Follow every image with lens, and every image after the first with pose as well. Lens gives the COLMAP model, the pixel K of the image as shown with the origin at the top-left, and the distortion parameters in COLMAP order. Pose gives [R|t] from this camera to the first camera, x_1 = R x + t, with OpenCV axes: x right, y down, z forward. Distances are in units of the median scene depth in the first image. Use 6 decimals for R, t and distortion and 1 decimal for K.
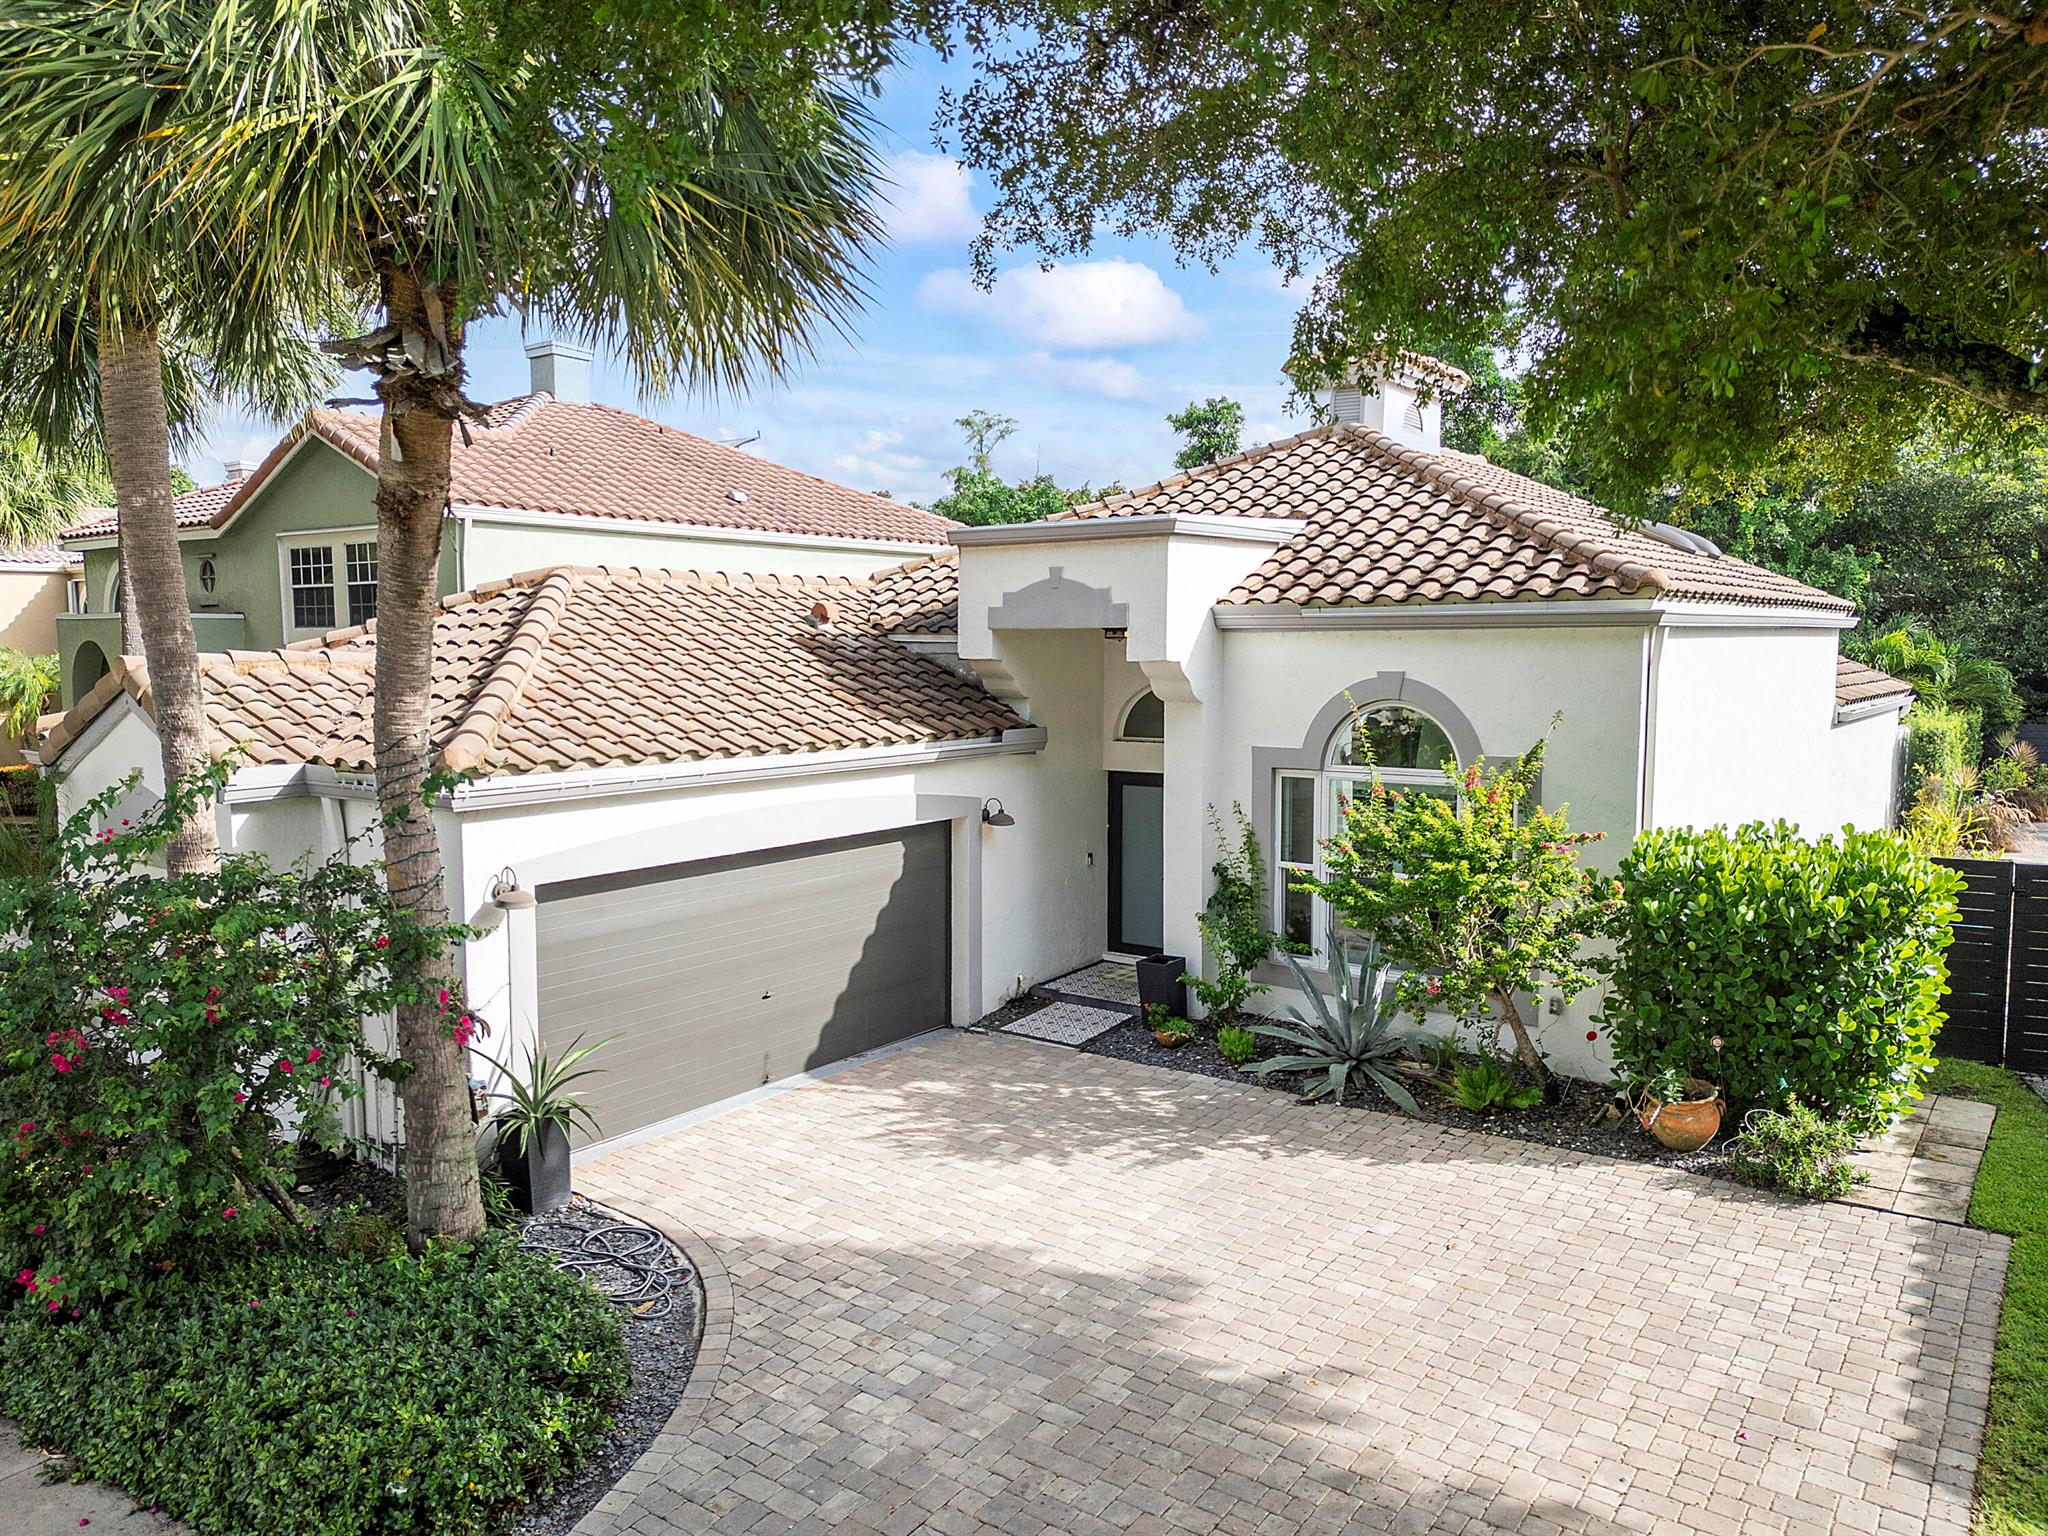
lens RADIAL K [[1458.6, 0, 1024.0], [0, 1458.6, 768.0], [0, 0, 1]] dist [0.046929, -0.032772]
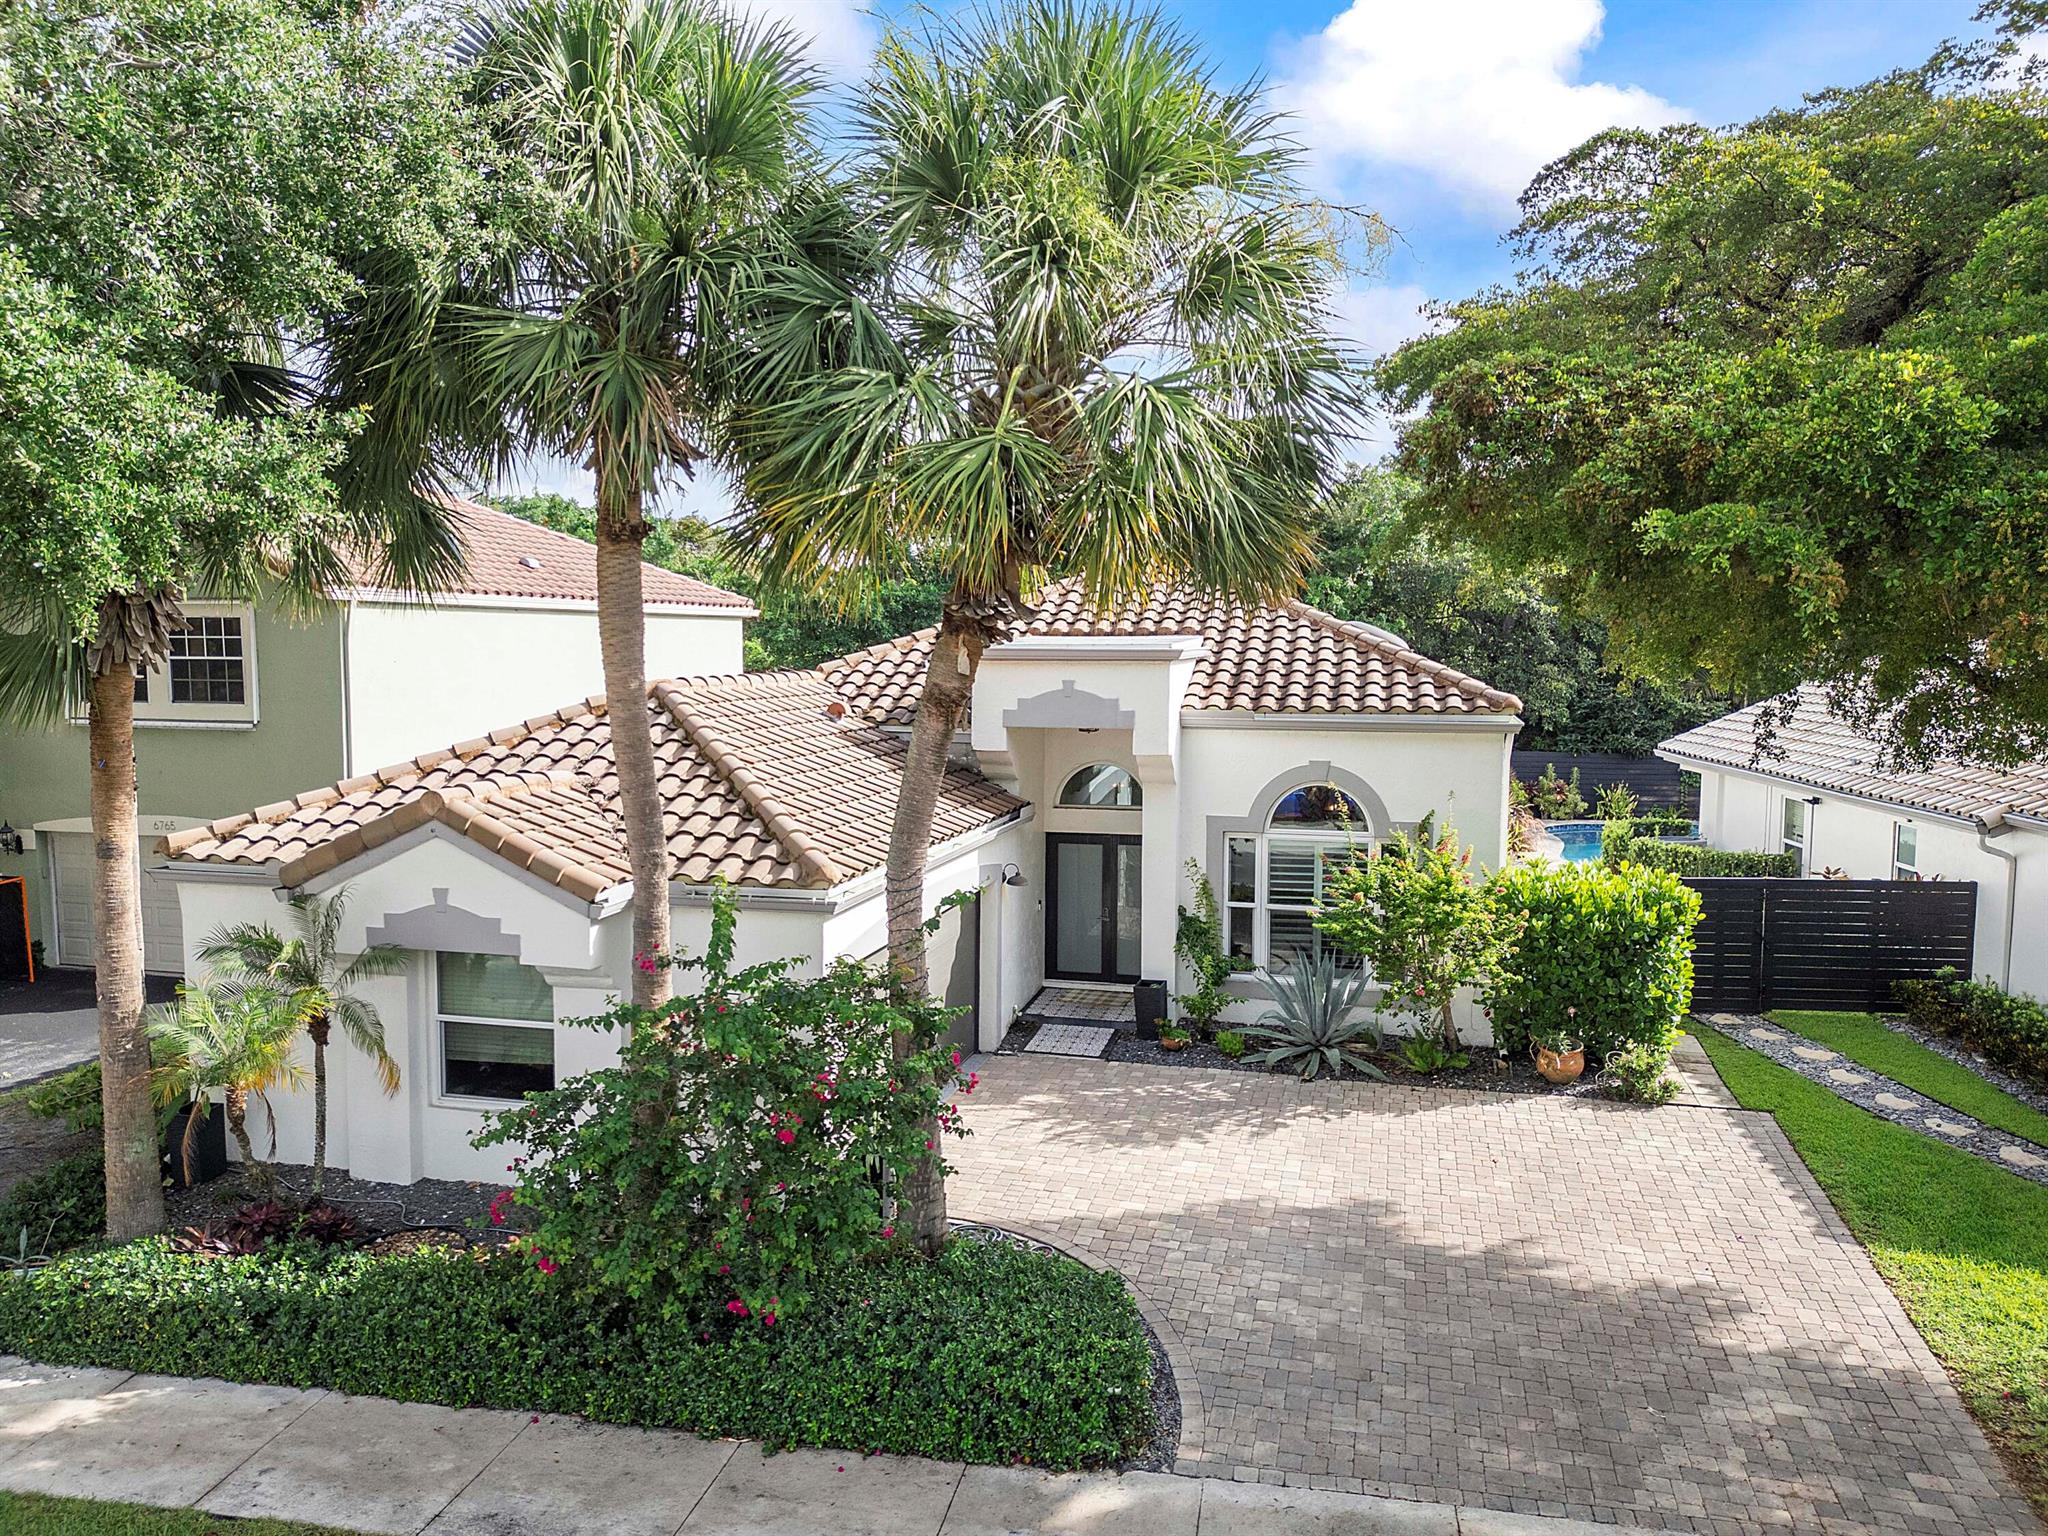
lens RADIAL K [[1458.6, 0, 1024.0], [0, 1458.6, 768.0], [0, 0, 1]] dist [0.046929, -0.032772]
pose [[0.928107, -0.025309, 0.371453, -0.582915], [0.025778, 0.999661, 0.003704, -0.080866], [-0.371421, 0.006138, 0.928444, -0.190705]]
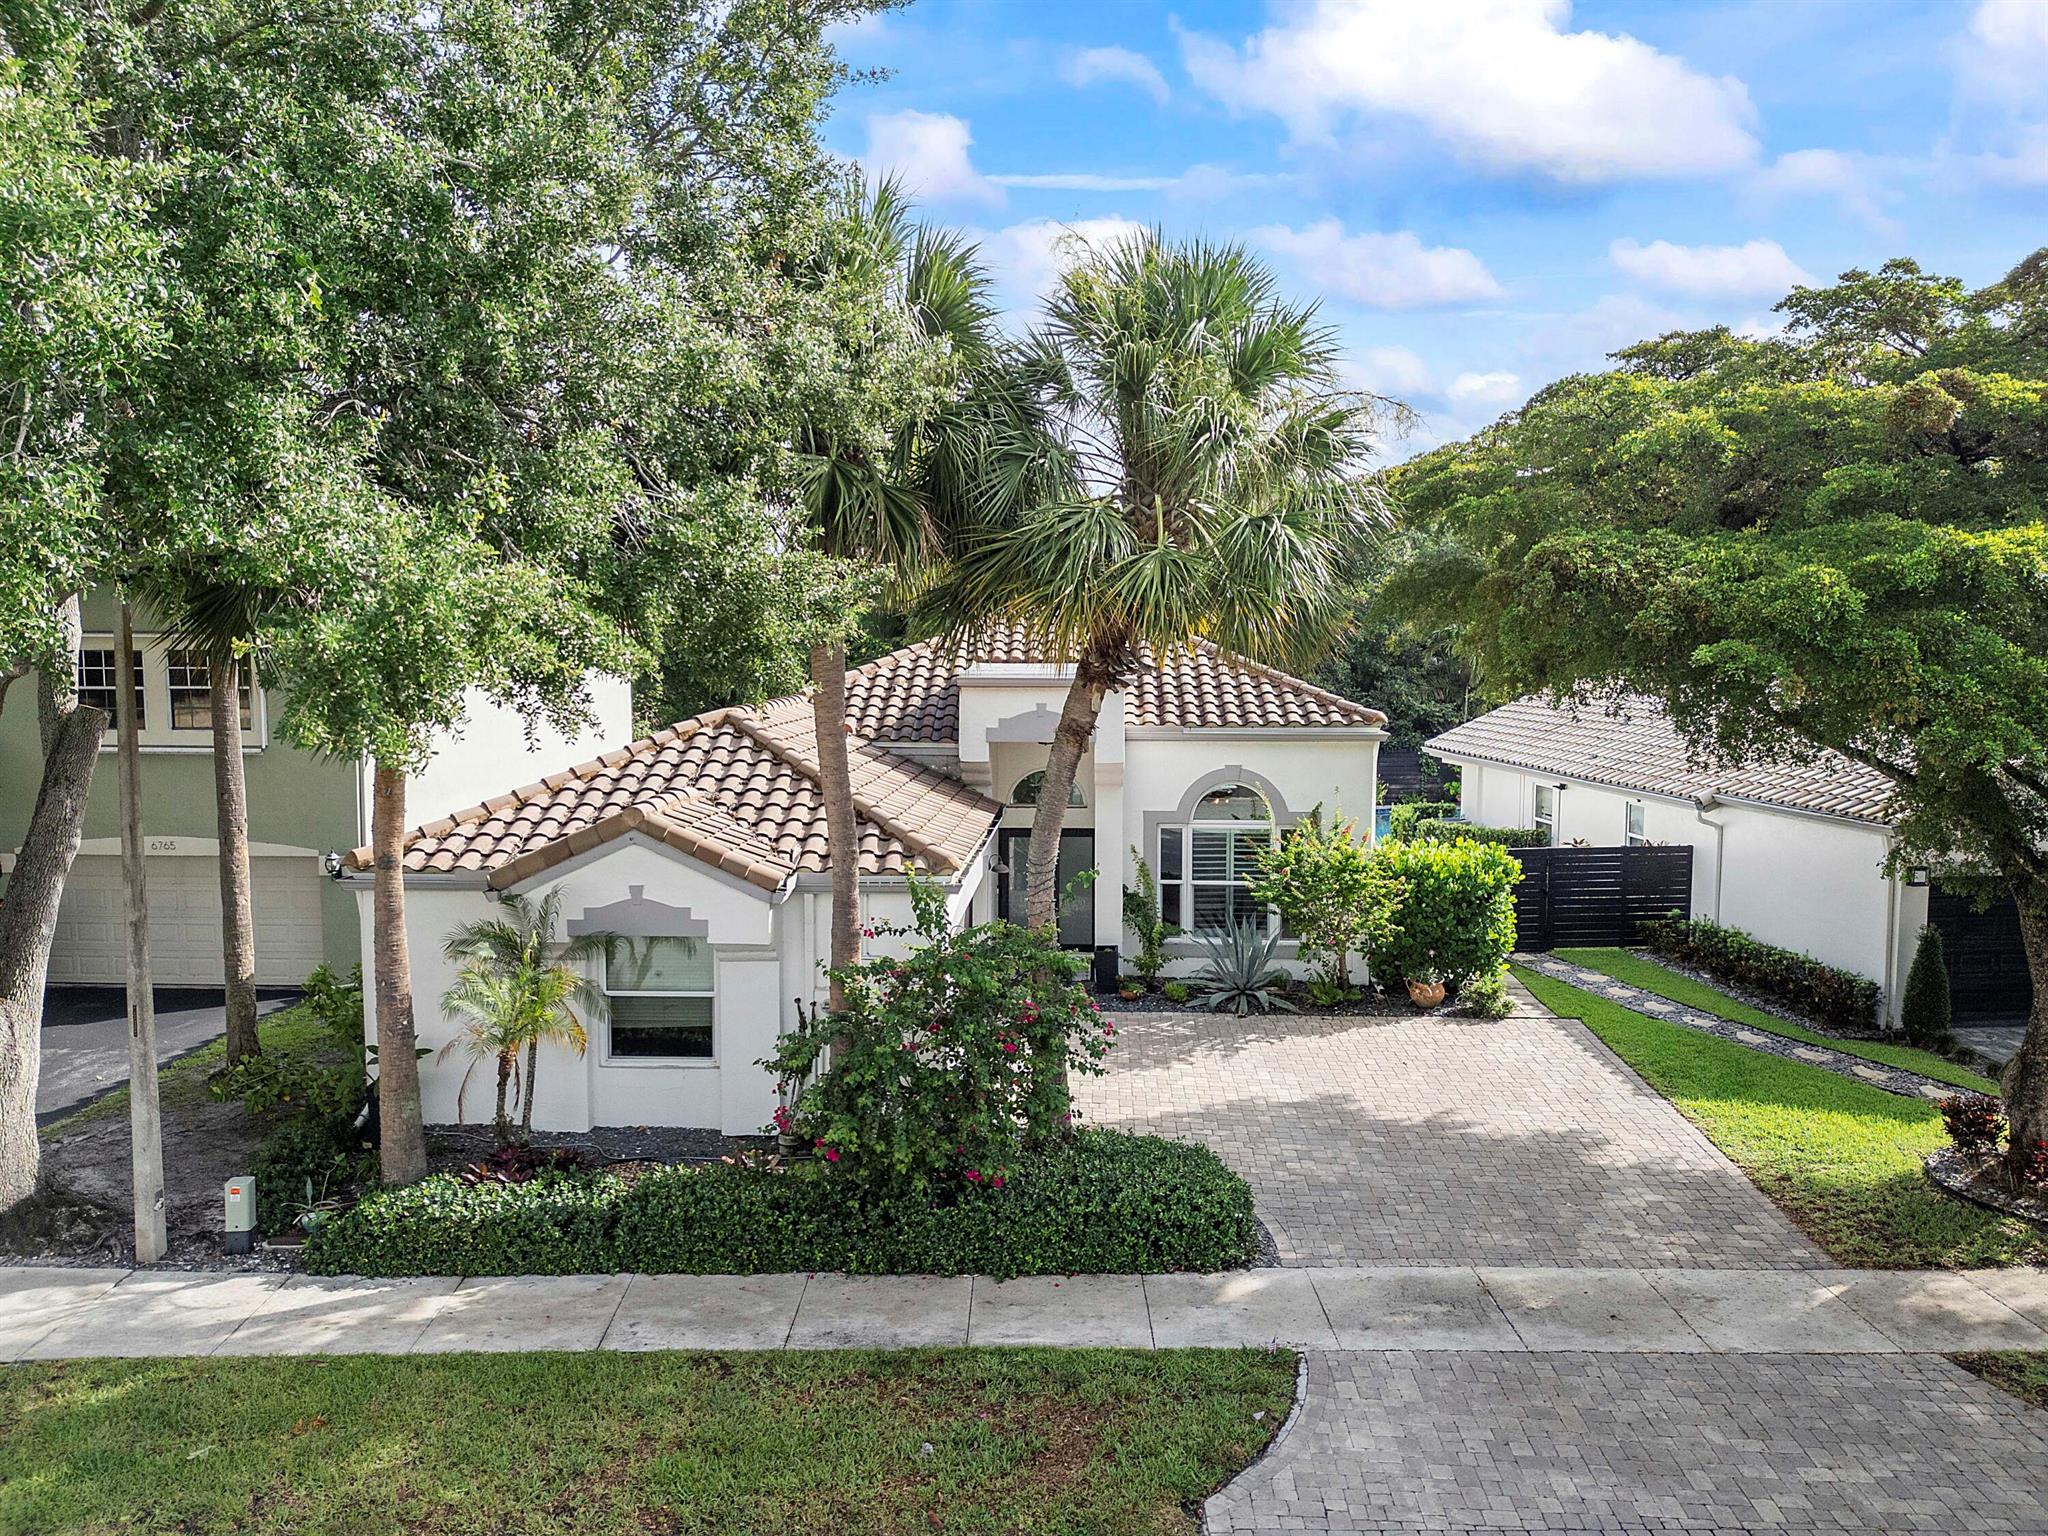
lens RADIAL K [[1445.2, 0, 1022.9], [0, 1445.2, 758.6], [0, 0, 1]] dist [0.042455, -0.002792]
pose [[0.835439, -0.040222, 0.548109, -1.006967], [0.043466, 0.999030, 0.007059, -0.108773], [-0.547861, 0.017926, 0.836377, -0.328221]]
